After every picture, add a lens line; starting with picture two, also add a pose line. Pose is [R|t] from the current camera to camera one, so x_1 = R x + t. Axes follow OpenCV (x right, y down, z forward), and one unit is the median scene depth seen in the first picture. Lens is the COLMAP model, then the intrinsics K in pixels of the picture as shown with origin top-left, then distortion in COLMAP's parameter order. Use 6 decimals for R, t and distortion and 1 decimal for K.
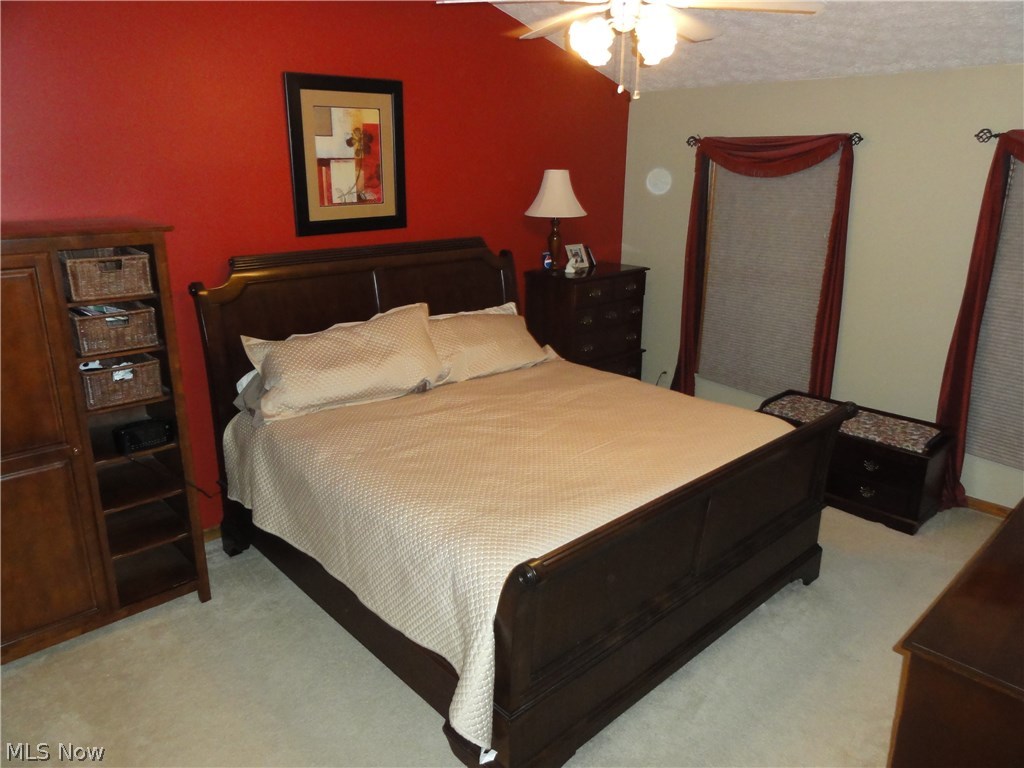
lens RADIAL K [[721.2, 0, 512.0], [0, 721.2, 384.0], [0, 0, 1]] dist [-0.003405, 0.004367]
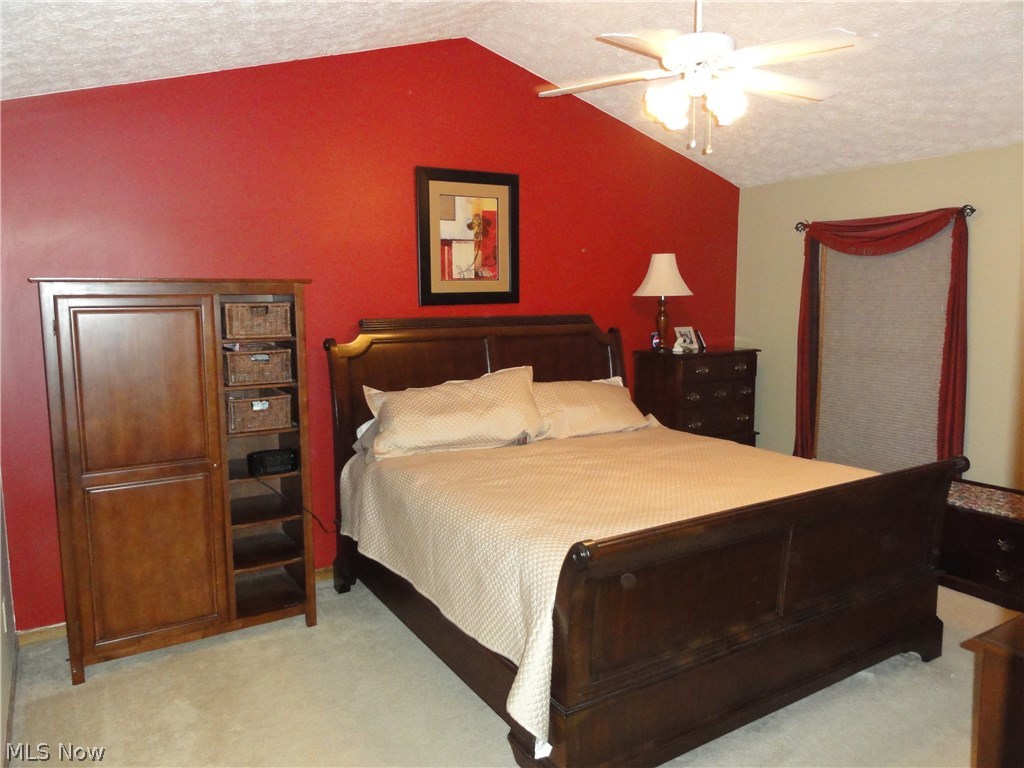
lens RADIAL K [[721.2, 0, 512.0], [0, 721.2, 384.0], [0, 0, 1]] dist [-0.003405, 0.004367]
pose [[0.981193, 0.009865, -0.192775, 0.066632], [-0.043855, 0.983969, -0.172861, 0.112410], [0.187979, 0.178064, 0.965897, -0.040937]]
